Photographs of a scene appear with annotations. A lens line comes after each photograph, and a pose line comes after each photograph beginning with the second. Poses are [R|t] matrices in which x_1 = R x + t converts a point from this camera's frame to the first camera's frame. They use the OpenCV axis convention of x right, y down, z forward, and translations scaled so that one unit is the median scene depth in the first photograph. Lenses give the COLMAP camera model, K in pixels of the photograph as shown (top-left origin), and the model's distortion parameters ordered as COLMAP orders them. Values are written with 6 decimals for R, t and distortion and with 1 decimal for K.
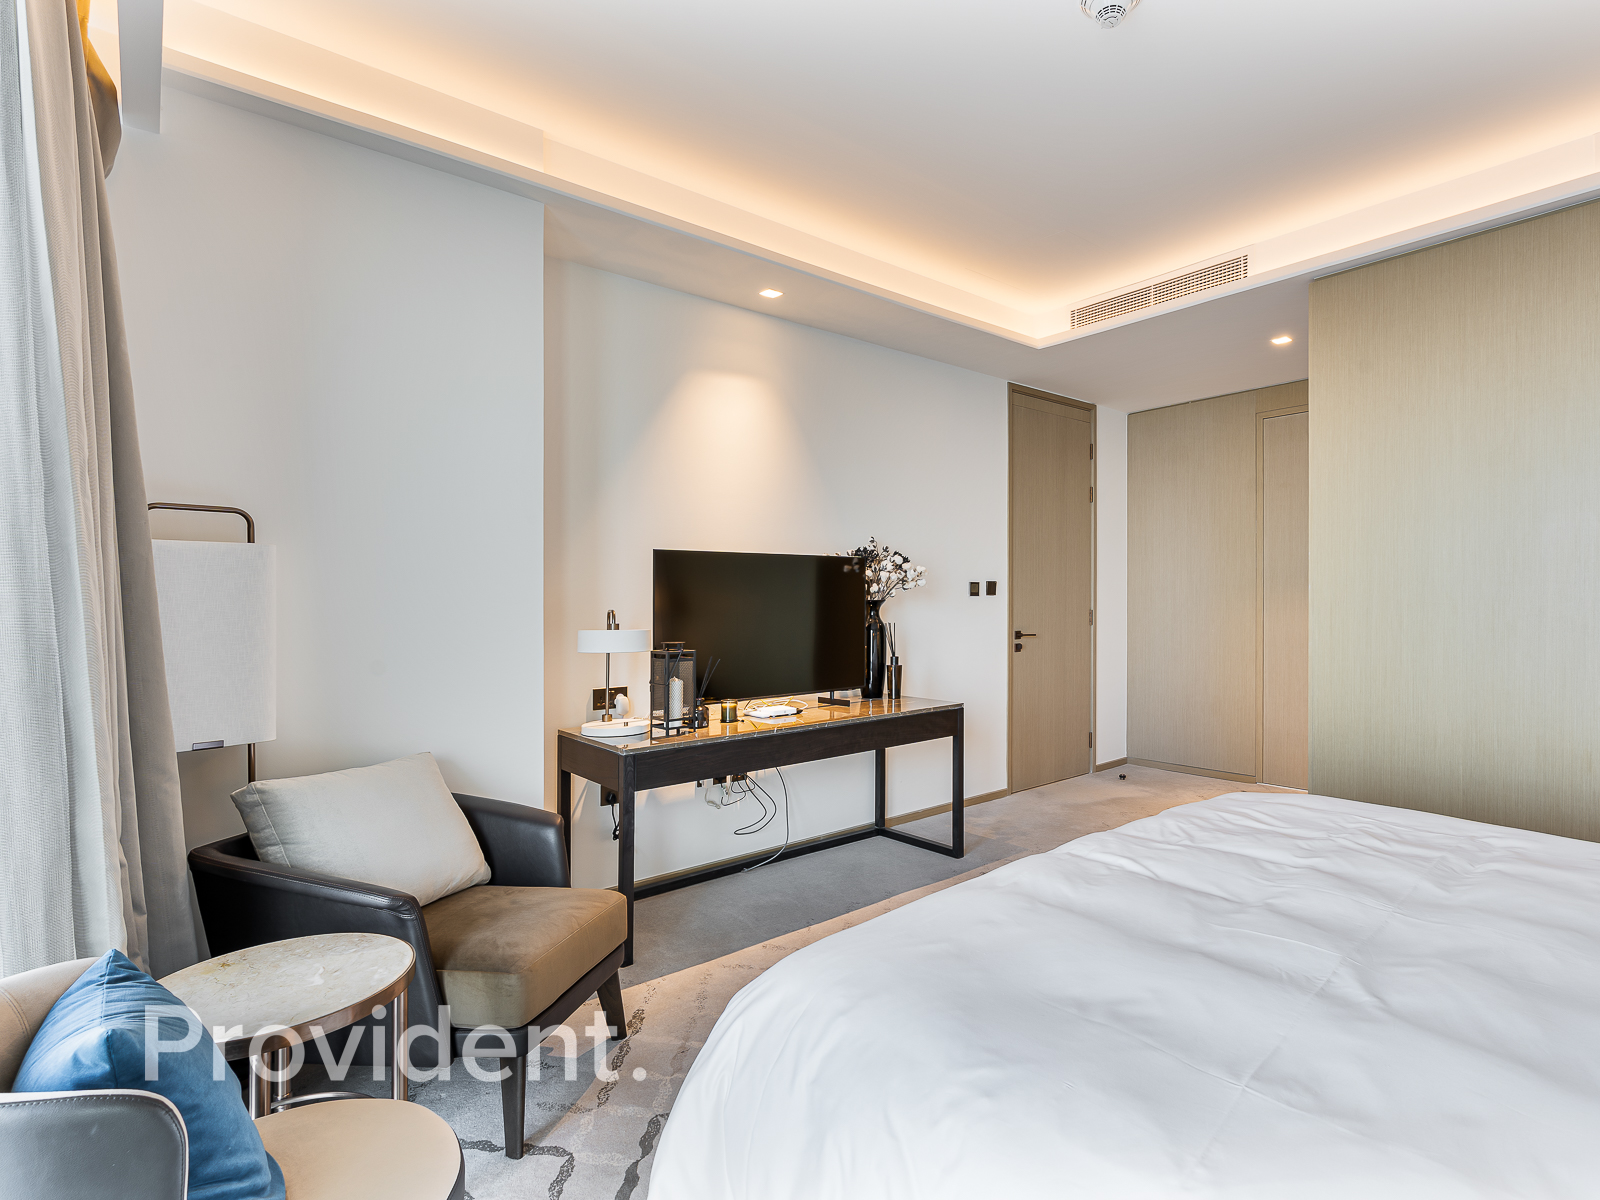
lens RADIAL K [[838.7, 0, 813.3], [0, 838.7, 606.3], [0, 0, 1]] dist [-0.014839, 0.004018]
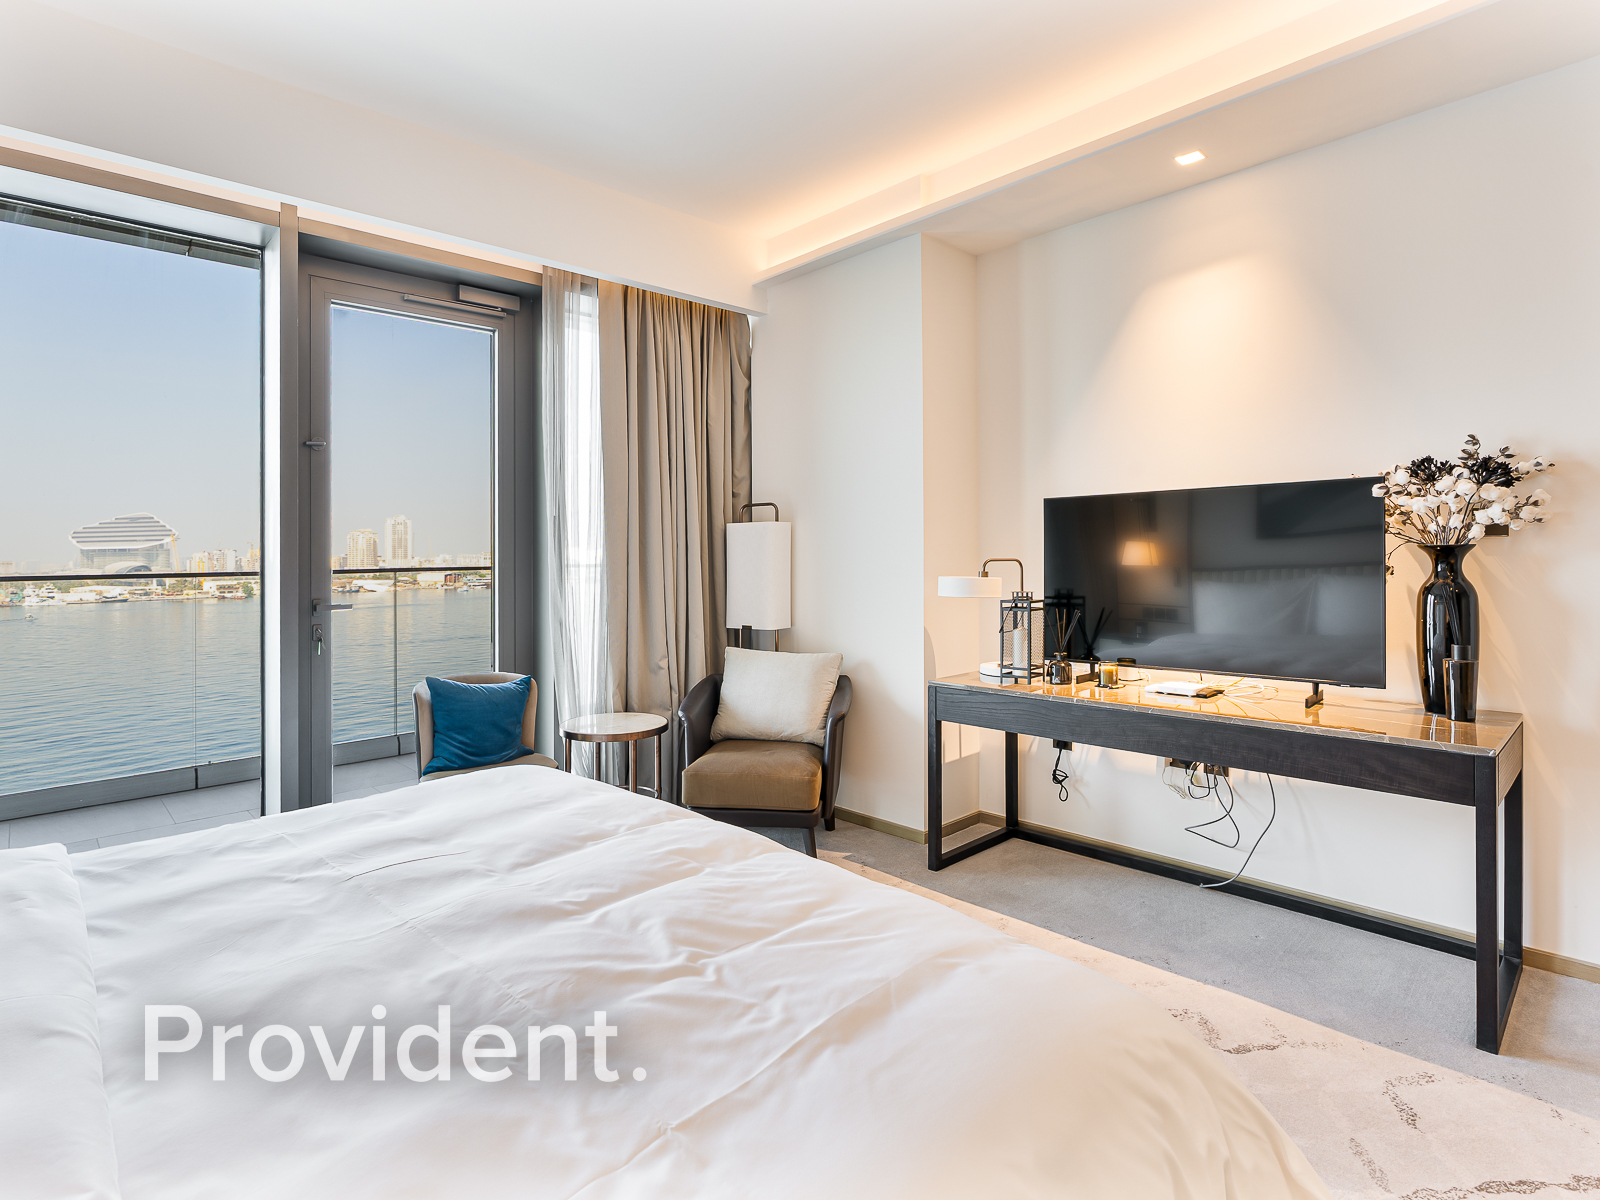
lens RADIAL K [[838.7, 0, 811.4], [0, 838.7, 536.3], [0, 0, 1]] dist [-0.014839, 0.004018]
pose [[0.046013, -0.011605, -0.998873, 0.714636], [0.011272, 0.999875, -0.011097, -0.013567], [0.998877, -0.010748, 0.046138, 0.608532]]
